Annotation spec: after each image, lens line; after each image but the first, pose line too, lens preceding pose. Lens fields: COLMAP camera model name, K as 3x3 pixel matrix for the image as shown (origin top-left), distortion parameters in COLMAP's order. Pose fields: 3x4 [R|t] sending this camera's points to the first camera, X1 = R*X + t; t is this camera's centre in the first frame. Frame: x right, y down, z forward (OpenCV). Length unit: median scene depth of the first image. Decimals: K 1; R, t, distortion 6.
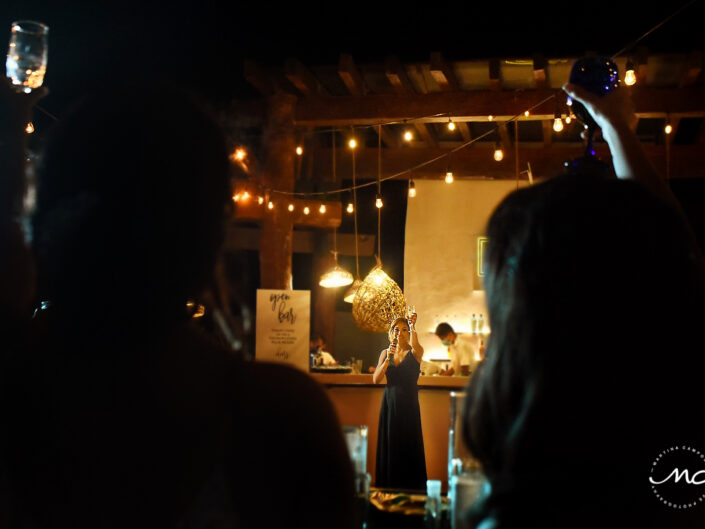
lens RADIAL K [[889.2, 0, 352.5], [0, 889.2, 264.5], [0, 0, 1]] dist [-0.002620, 0.000366]
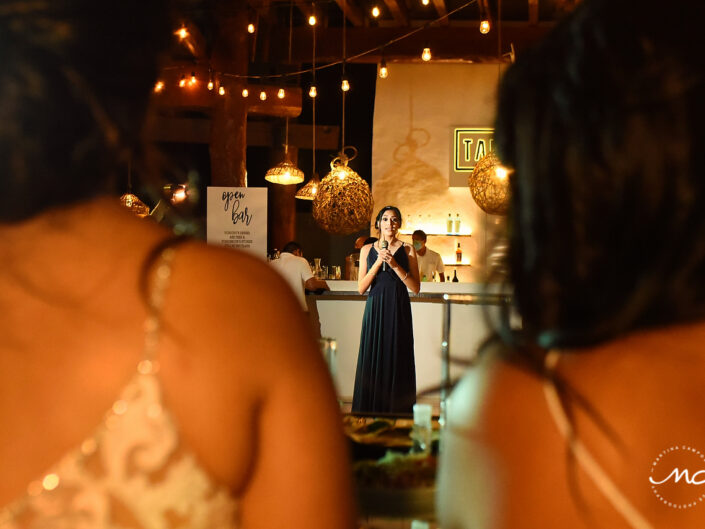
lens RADIAL K [[889.2, 0, 352.5], [0, 889.2, 264.5], [0, 0, 1]] dist [-0.002620, 0.000366]
pose [[0.998859, -0.004989, 0.047499, -0.004982], [0.000196, 0.994949, 0.100379, 0.016260], [-0.047760, -0.100255, 0.993815, 0.100192]]
